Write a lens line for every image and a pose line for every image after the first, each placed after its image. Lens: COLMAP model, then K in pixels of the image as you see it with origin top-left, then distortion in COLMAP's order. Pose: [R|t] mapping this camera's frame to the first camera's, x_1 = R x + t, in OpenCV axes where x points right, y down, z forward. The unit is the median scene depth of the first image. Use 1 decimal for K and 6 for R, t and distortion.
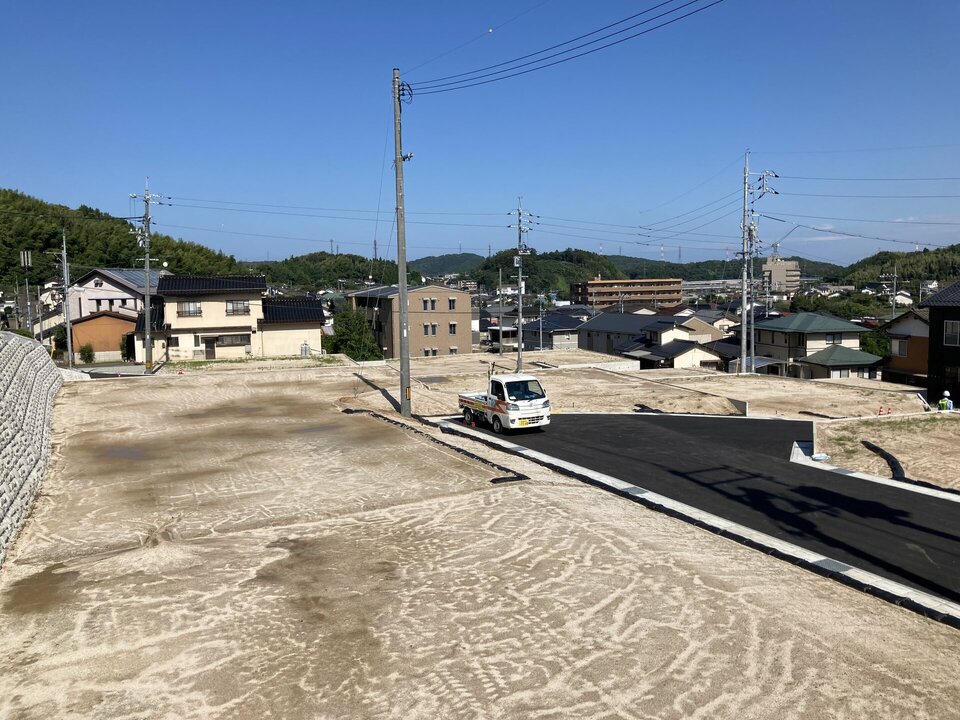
lens RADIAL K [[805.4, 0, 480.0], [0, 805.4, 360.0], [0, 0, 1]] dist [0.028482, -0.008371]
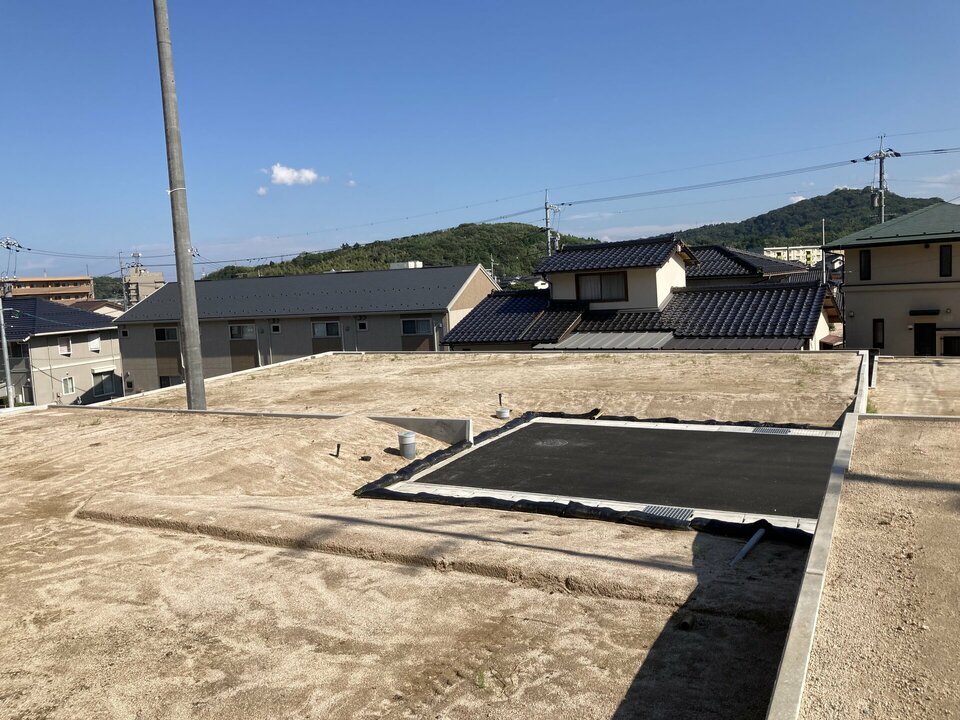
lens RADIAL K [[805.4, 0, 480.0], [0, 805.4, 360.0], [0, 0, 1]] dist [0.028482, -0.008371]
pose [[0.702751, -0.092396, 0.705411, -0.031699], [0.112163, 0.993520, 0.018394, -0.008529], [-0.702539, 0.066194, 0.708560, 0.579438]]
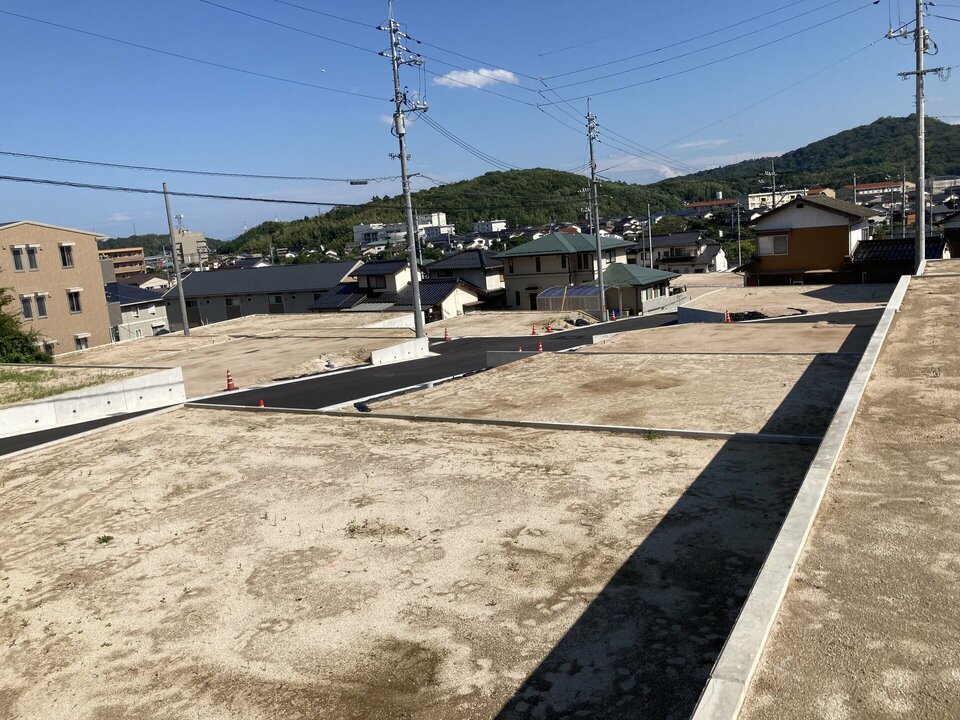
lens RADIAL K [[805.4, 0, 480.0], [0, 805.4, 360.0], [0, 0, 1]] dist [0.028482, -0.008371]
pose [[0.735780, -0.157704, 0.658602, -0.138030], [0.140718, 0.986884, 0.079105, -0.003495], [-0.662439, 0.034473, 0.748322, 0.295652]]
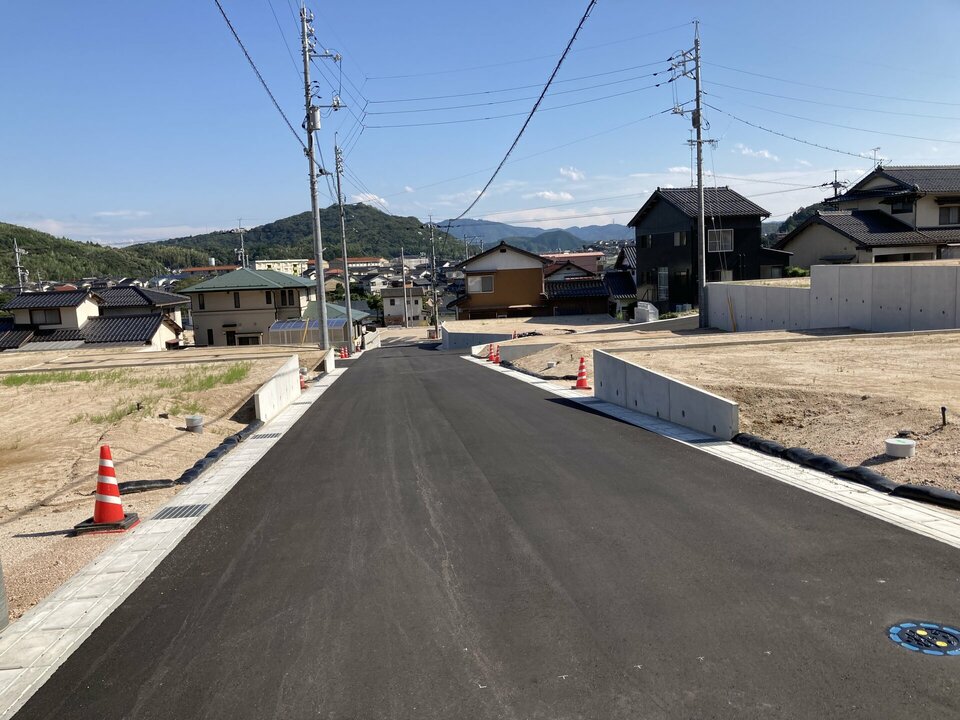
lens RADIAL K [[804.2, 0, 480.0], [0, 804.2, 360.0], [0, 0, 1]] dist [0.005109, -0.002919]
pose [[0.197008, -0.112209, 0.973959, -0.206625], [0.136606, 0.986880, 0.086066, -0.004127], [-0.970838, 0.116093, 0.209752, 0.414268]]
